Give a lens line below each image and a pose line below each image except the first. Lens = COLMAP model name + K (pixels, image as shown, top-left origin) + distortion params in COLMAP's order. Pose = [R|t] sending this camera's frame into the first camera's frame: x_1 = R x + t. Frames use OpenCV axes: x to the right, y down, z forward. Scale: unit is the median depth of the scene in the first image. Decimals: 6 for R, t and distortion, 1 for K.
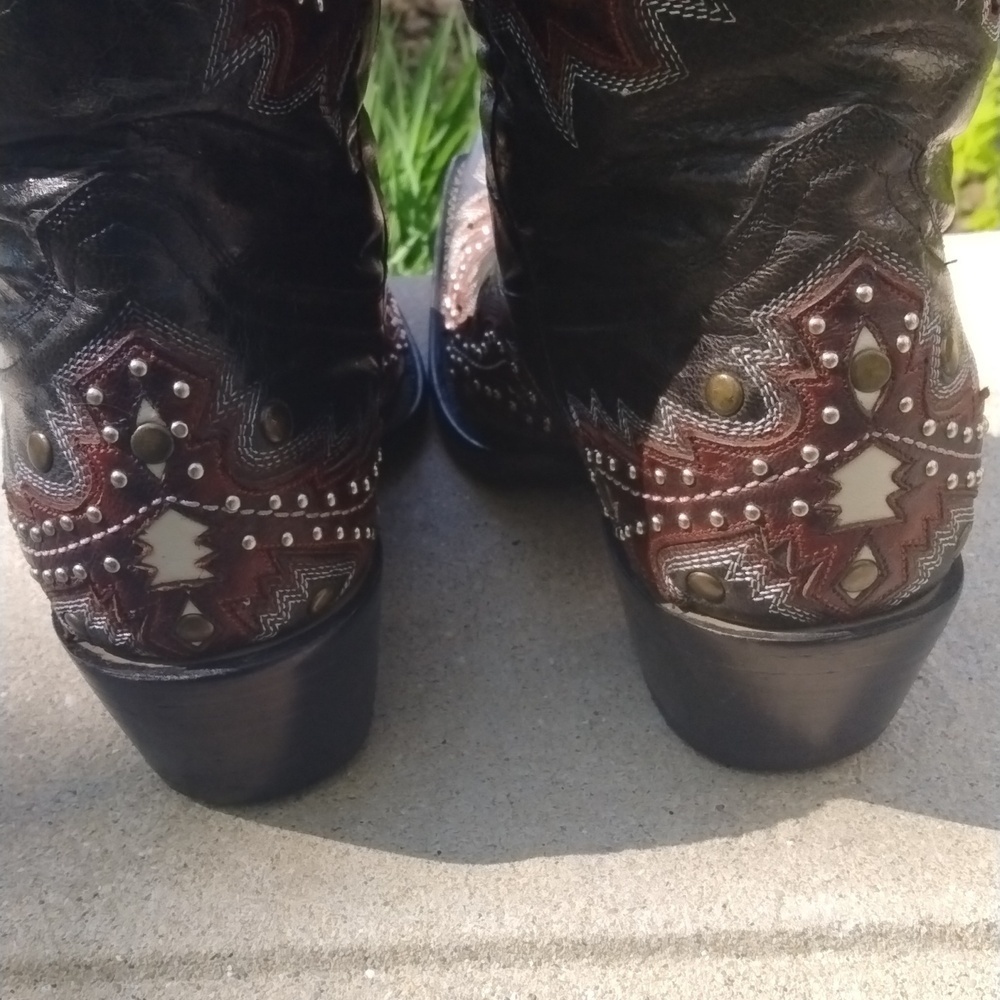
lens RADIAL K [[1650.1, 0, 469.0], [0, 1650.1, 525.8], [0, 0, 1]] dist [0.032065, 0.000000]
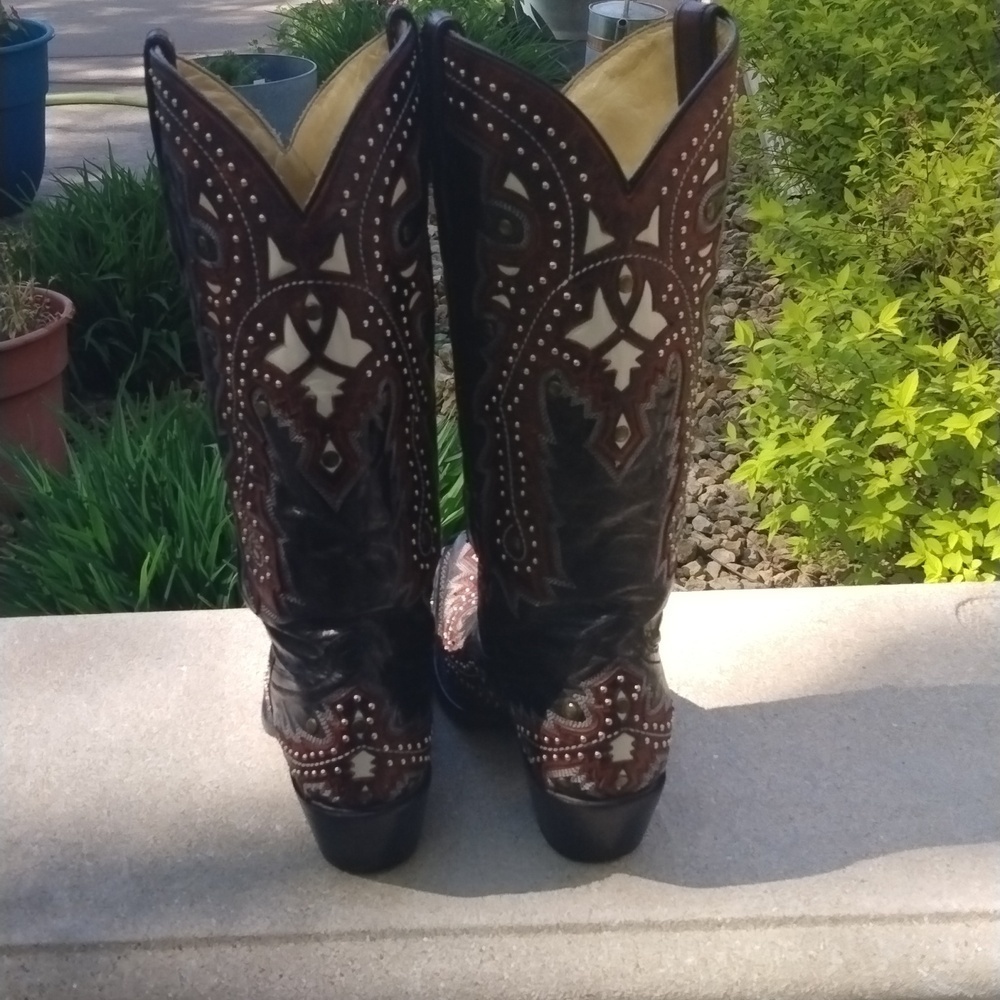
lens RADIAL K [[1650.1, 0, 503.9], [0, 1650.1, 495.0], [0, 0, 1]] dist [0.032065, 0.000000]
pose [[0.995716, 0.035827, 0.085236, -0.182100], [-0.025301, 0.992267, -0.121512, -0.092959], [-0.088930, 0.118835, 0.988924, -1.572052]]
